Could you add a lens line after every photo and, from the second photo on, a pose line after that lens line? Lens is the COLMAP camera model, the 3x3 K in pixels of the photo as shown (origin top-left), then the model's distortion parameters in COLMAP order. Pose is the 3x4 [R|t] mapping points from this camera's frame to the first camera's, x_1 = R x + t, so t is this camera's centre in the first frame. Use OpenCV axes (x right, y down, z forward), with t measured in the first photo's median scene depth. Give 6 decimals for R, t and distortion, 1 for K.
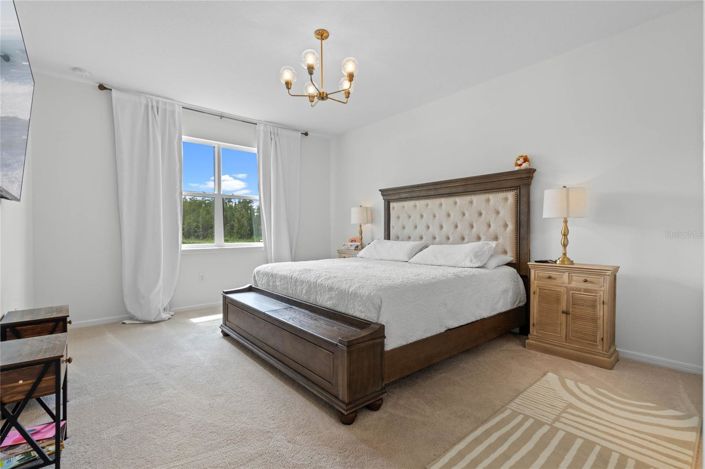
lens RADIAL K [[320.1, 0, 352.5], [0, 320.1, 234.5], [0, 0, 1]] dist [-0.001211, -0.000452]
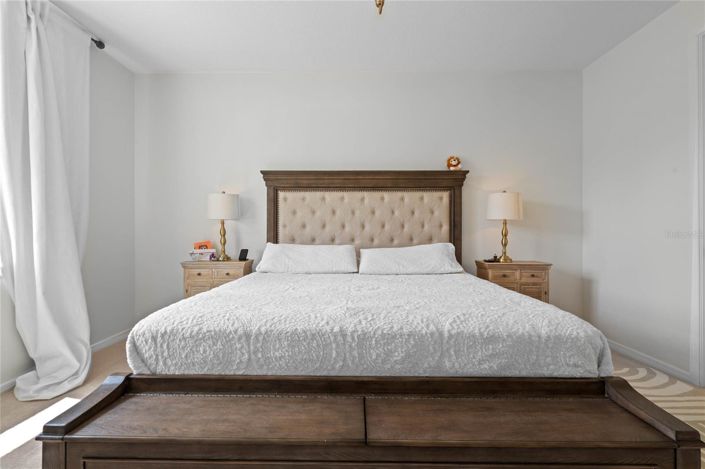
lens RADIAL K [[320.1, 0, 352.5], [0, 320.1, 234.5], [0, 0, 1]] dist [-0.001211, -0.000452]
pose [[0.664168, -0.003194, 0.747577, -0.389749], [0.004402, 0.999990, 0.000362, -0.003441], [-0.747570, 0.003050, 0.664176, 0.514485]]
